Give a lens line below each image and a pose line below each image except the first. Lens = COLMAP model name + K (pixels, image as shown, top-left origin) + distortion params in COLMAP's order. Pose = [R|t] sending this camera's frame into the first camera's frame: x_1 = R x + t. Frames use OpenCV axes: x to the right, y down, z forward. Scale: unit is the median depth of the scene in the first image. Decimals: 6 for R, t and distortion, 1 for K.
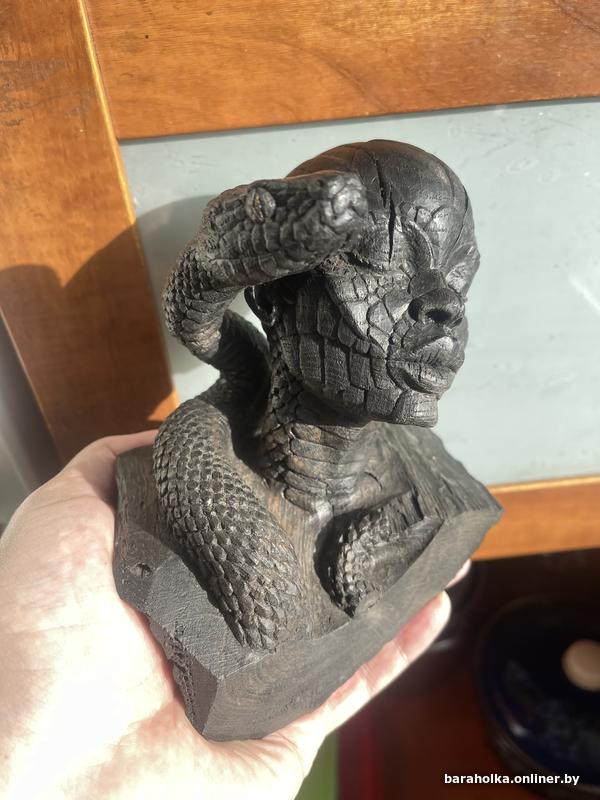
lens RADIAL K [[596.8, 0, 300.0], [0, 596.8, 400.0], [0, 0, 1]] dist [-0.010175, -0.003480]
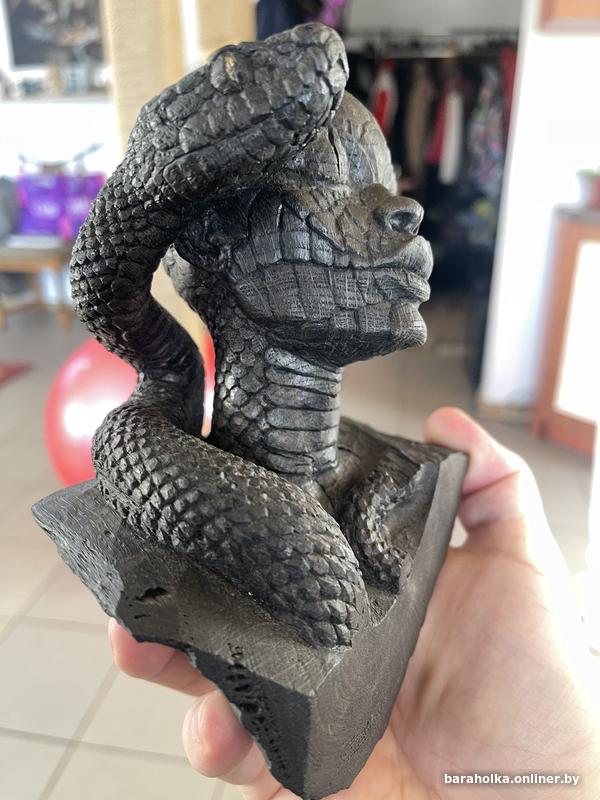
lens RADIAL K [[605.3, 0, 314.0], [0, 605.3, 399.4], [0, 0, 1]] dist [0.006732, 0.003174]
pose [[0.897927, -0.217058, 0.382901, -0.317762], [0.287221, 0.948151, -0.136066, 0.214255], [-0.333513, 0.232155, 0.913714, 0.226528]]
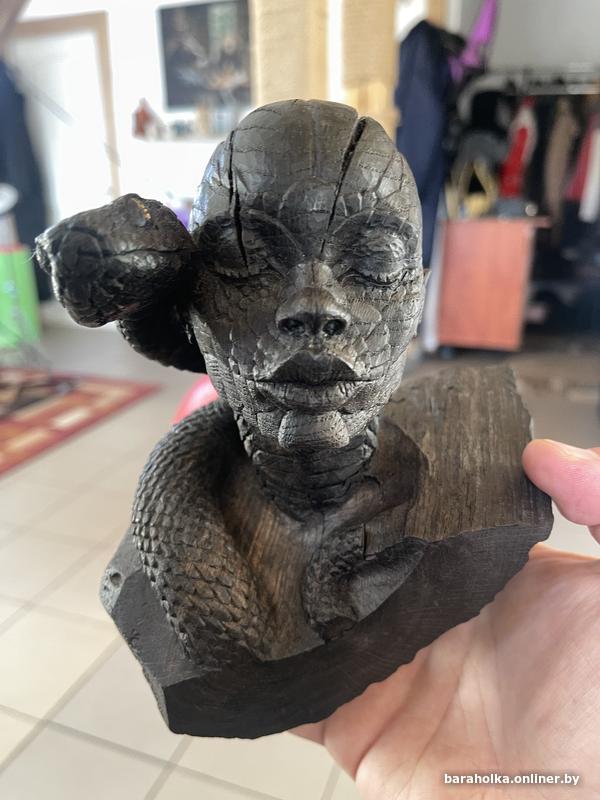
lens RADIAL K [[605.3, 0, 314.0], [0, 605.3, 399.4], [0, 0, 1]] dist [0.006732, 0.003174]
pose [[0.845173, -0.051601, -0.531996, 0.671787], [0.123297, 0.987307, 0.100116, -0.116791], [0.520077, -0.150209, 0.840807, 0.284147]]
